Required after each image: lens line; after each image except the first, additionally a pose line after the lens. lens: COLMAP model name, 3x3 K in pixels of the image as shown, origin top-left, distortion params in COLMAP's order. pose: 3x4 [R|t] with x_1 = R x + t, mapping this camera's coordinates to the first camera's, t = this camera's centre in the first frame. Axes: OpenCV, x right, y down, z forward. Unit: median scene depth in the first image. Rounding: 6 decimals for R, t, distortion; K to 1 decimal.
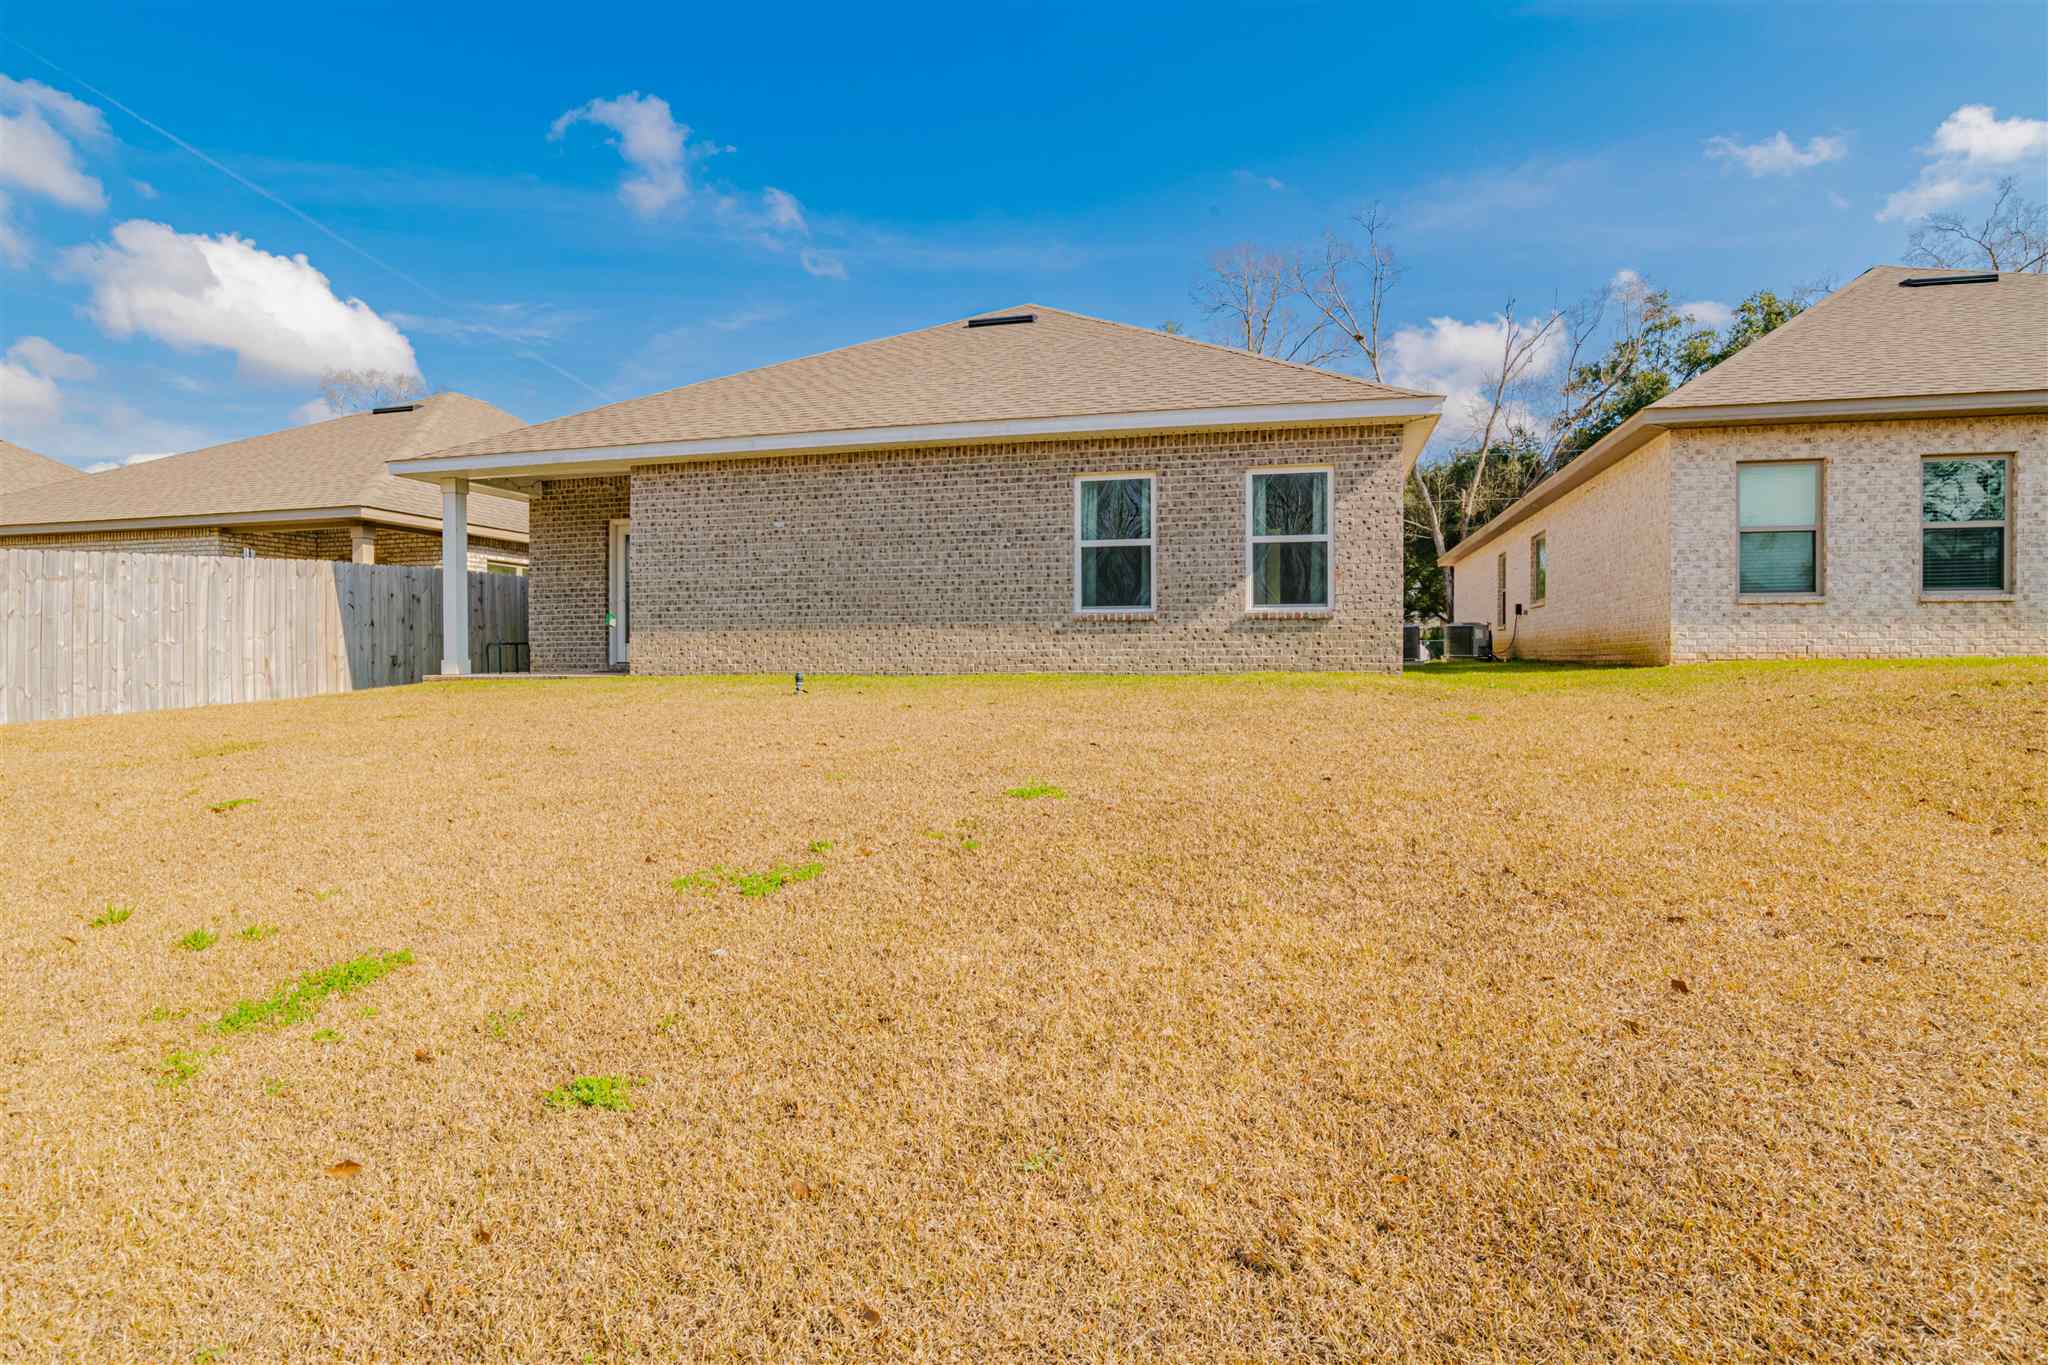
lens RADIAL K [[1052.7, 0, 1039.6], [0, 1052.7, 678.0], [0, 0, 1]] dist [-0.066709, 0.029075]
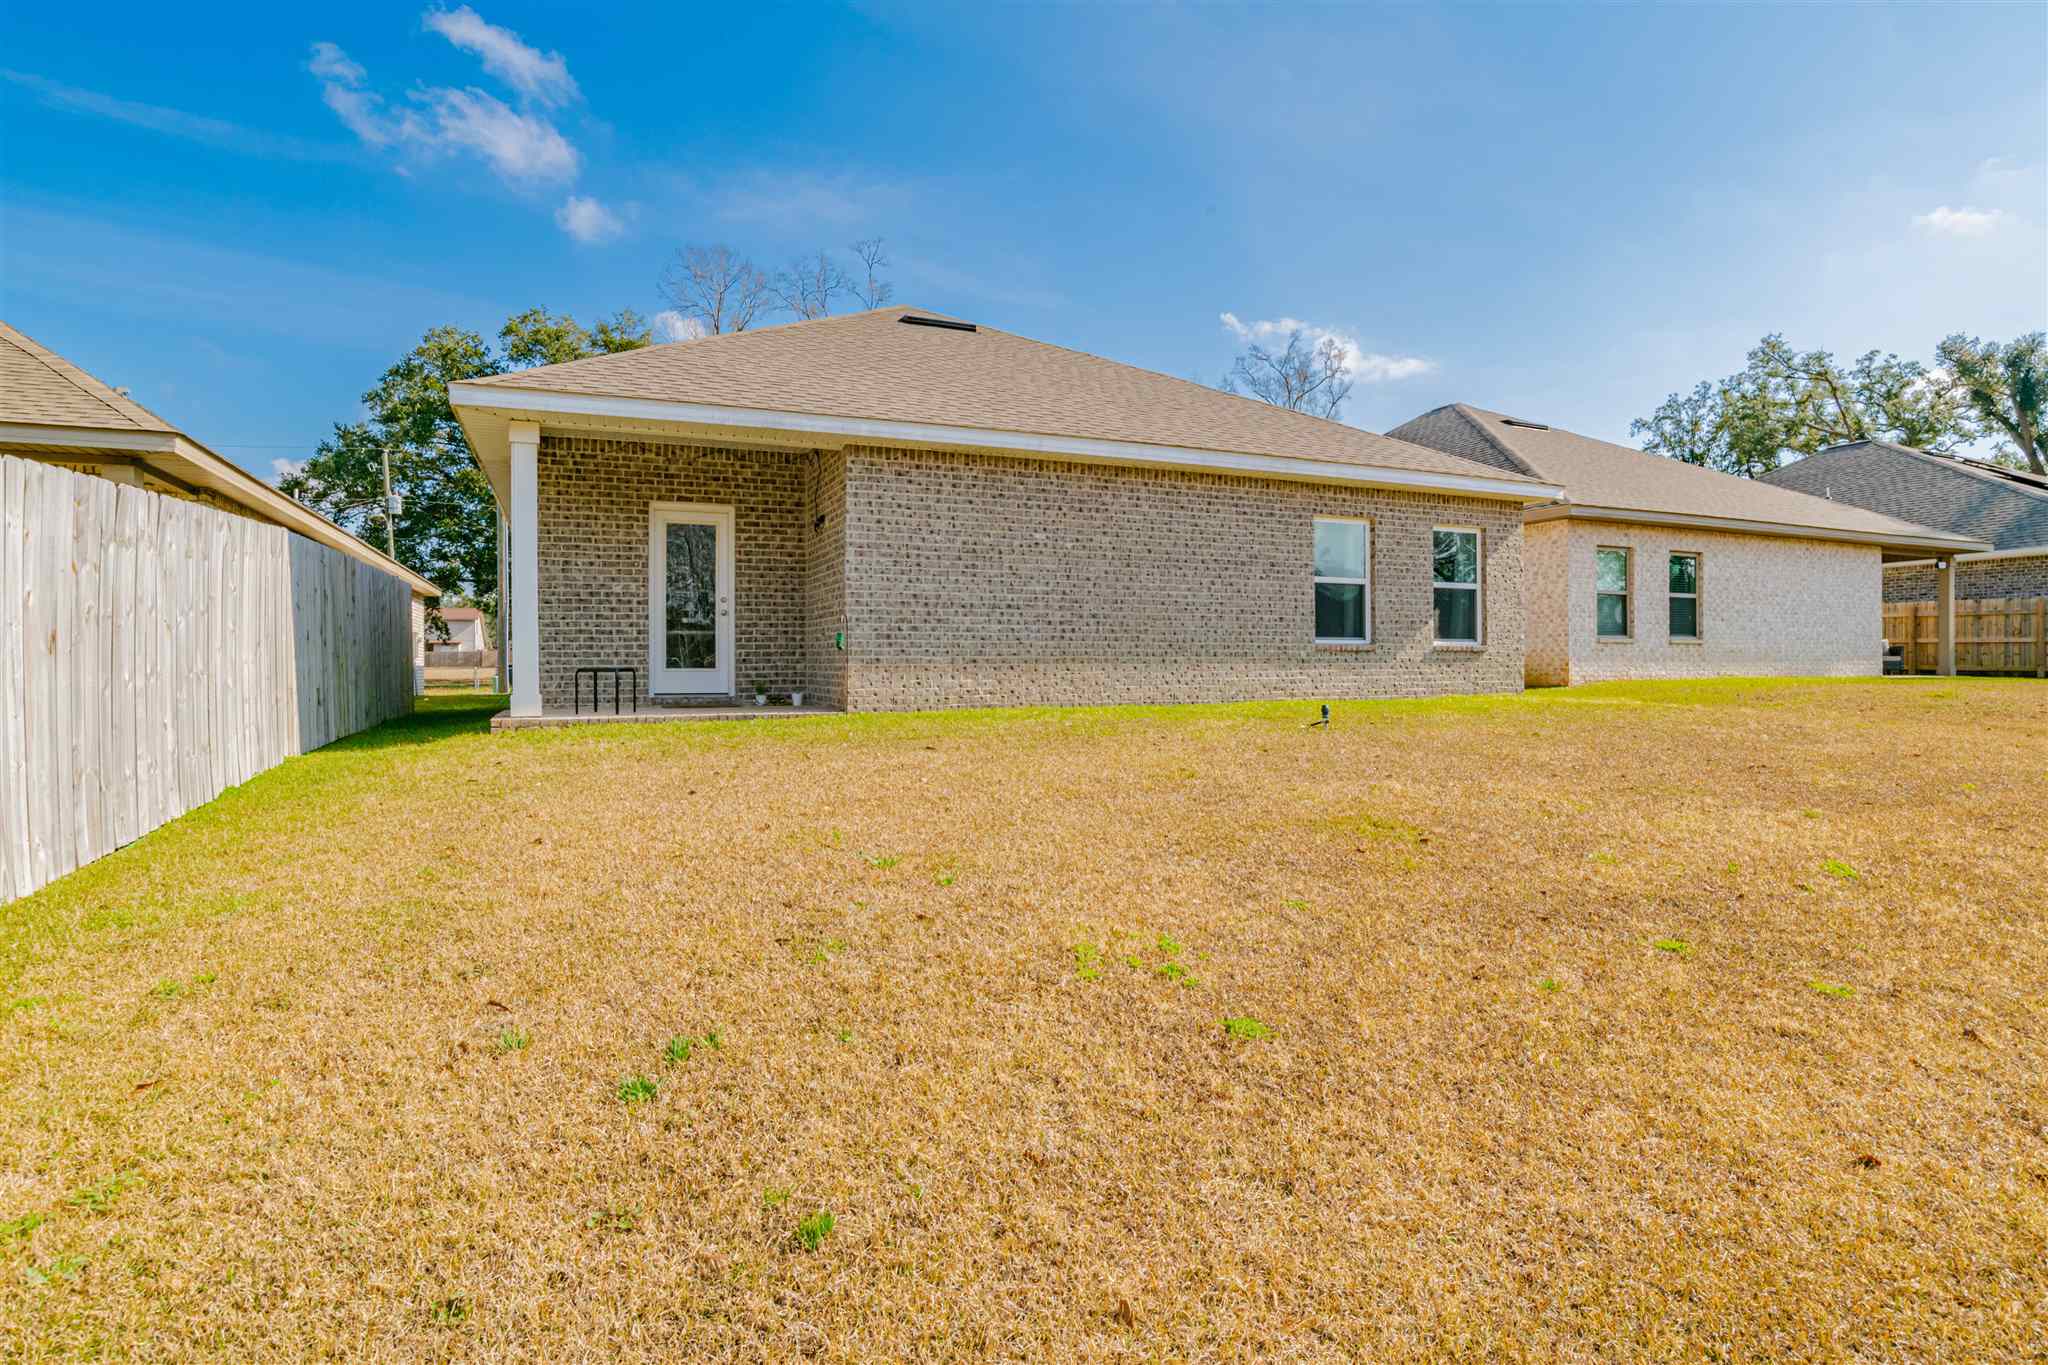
lens RADIAL K [[1052.7, 0, 1039.6], [0, 1052.7, 678.0], [0, 0, 1]] dist [-0.066709, 0.029075]
pose [[0.791870, -0.006133, 0.610659, -0.838991], [0.014364, 0.999860, -0.008585, -0.020810], [-0.610521, 0.015569, 0.791847, 0.318756]]
